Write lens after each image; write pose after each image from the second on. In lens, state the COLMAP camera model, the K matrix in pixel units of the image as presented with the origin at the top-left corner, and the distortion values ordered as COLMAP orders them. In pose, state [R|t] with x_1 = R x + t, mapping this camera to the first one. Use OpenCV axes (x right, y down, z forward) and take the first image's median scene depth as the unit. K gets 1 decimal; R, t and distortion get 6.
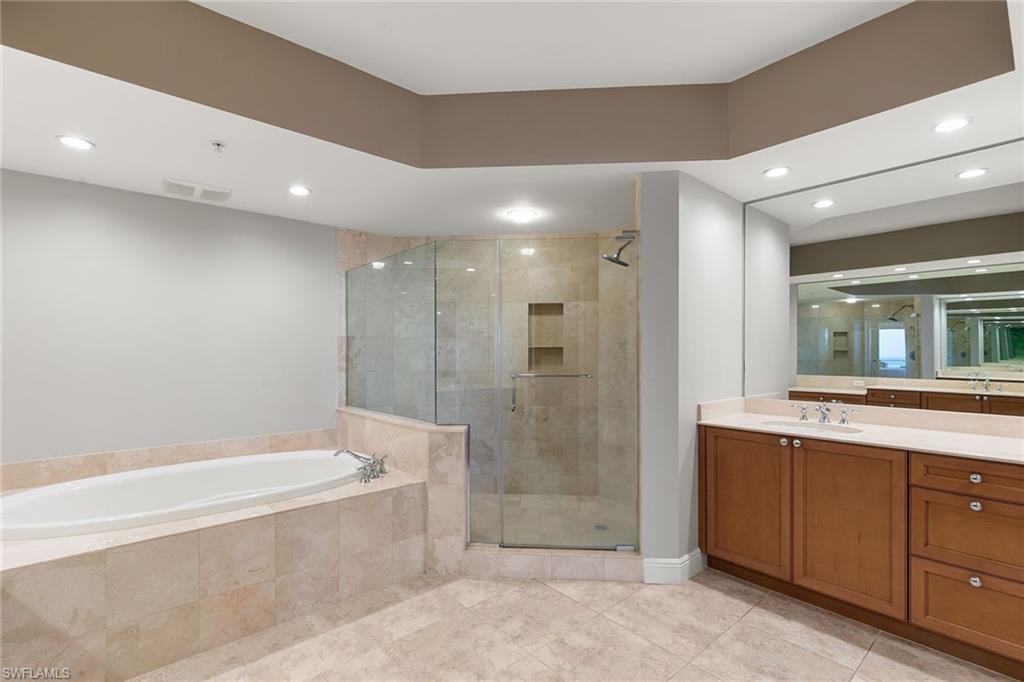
lens RADIAL K [[463.3, 0, 516.5], [0, 463.3, 342.1], [0, 0, 1]] dist [0.008461, -0.000256]
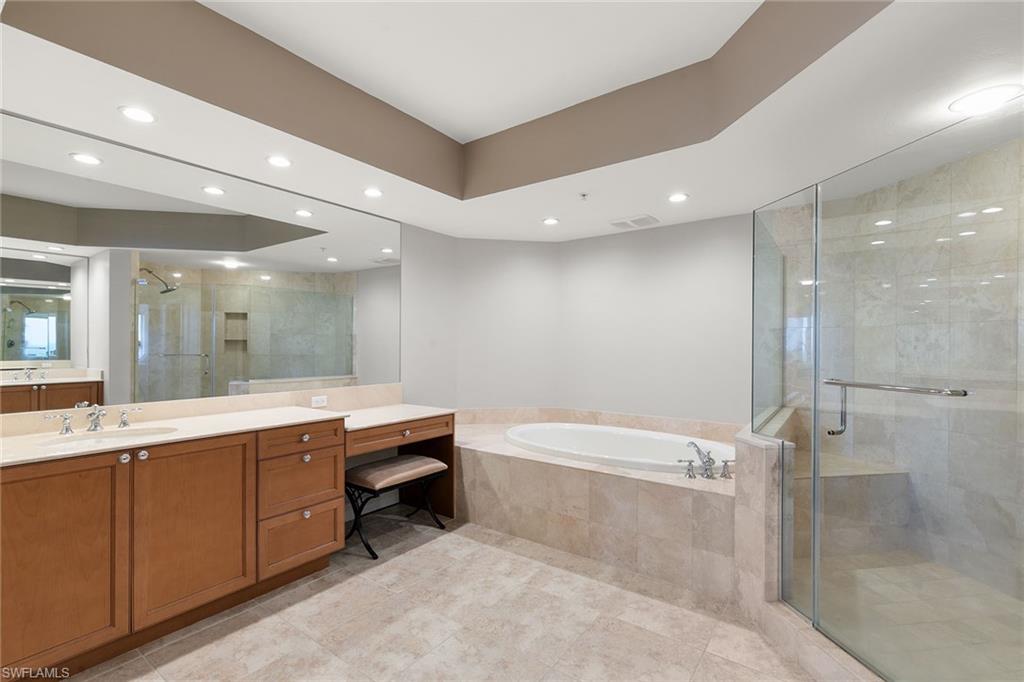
lens RADIAL K [[463.3, 0, 516.5], [0, 463.3, 342.1], [0, 0, 1]] dist [0.008461, -0.000256]
pose [[0.231643, -0.003690, -0.972794, 0.599520], [0.014520, 0.999895, -0.000336, 0.011185], [0.972692, -0.014048, 0.231672, 0.458383]]
